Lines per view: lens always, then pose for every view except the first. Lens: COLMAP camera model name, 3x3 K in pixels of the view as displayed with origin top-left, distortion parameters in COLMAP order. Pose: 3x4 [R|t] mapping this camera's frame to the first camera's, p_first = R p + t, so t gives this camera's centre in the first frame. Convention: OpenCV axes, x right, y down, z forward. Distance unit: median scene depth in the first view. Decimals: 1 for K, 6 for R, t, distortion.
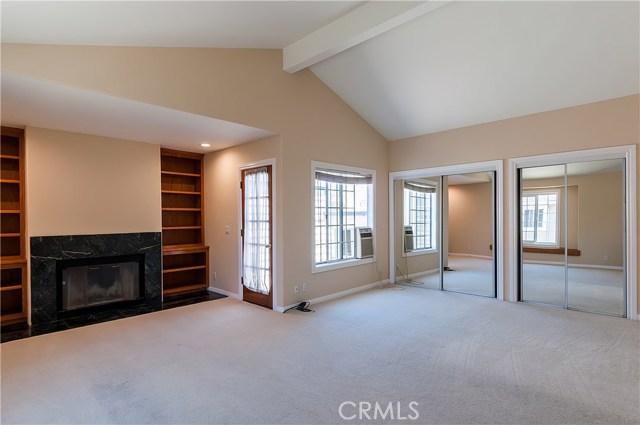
lens RADIAL K [[335.7, 0, 316.7], [0, 335.7, 215.8], [0, 0, 1]] dist [-0.004408, -0.002888]
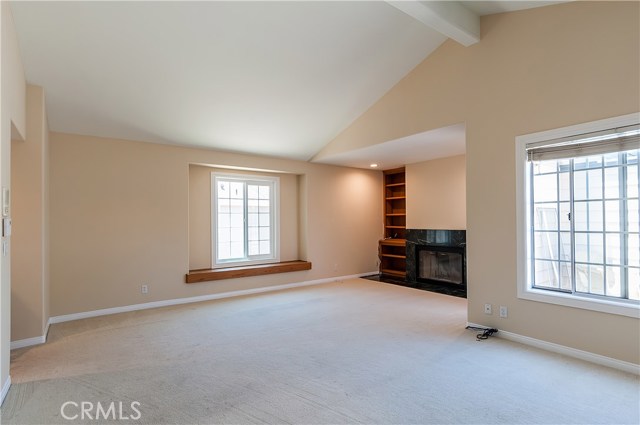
lens RADIAL K [[335.7, 0, 318.2], [0, 335.7, 213.7], [0, 0, 1]] dist [-0.004408, -0.002888]
pose [[-0.173487, -0.006611, -0.984814, 0.844434], [0.016941, 0.999809, -0.009697, -0.004555], [0.984690, -0.018366, -0.173342, 0.801058]]
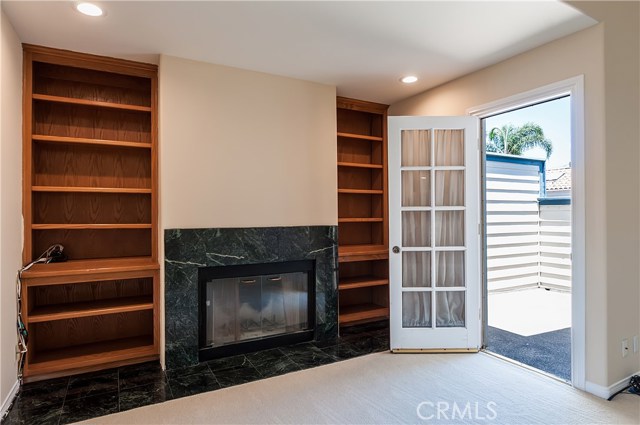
lens RADIAL K [[380.7, 0, 319.3], [0, 380.7, 206.1], [0, 0, 1]] dist [-0.002533, 0.000931]
pose [[0.951750, -0.001868, -0.306869, -0.330513], [-0.001614, 0.999937, -0.011092, 0.024103], [0.306871, 0.011052, 0.951687, 0.372858]]
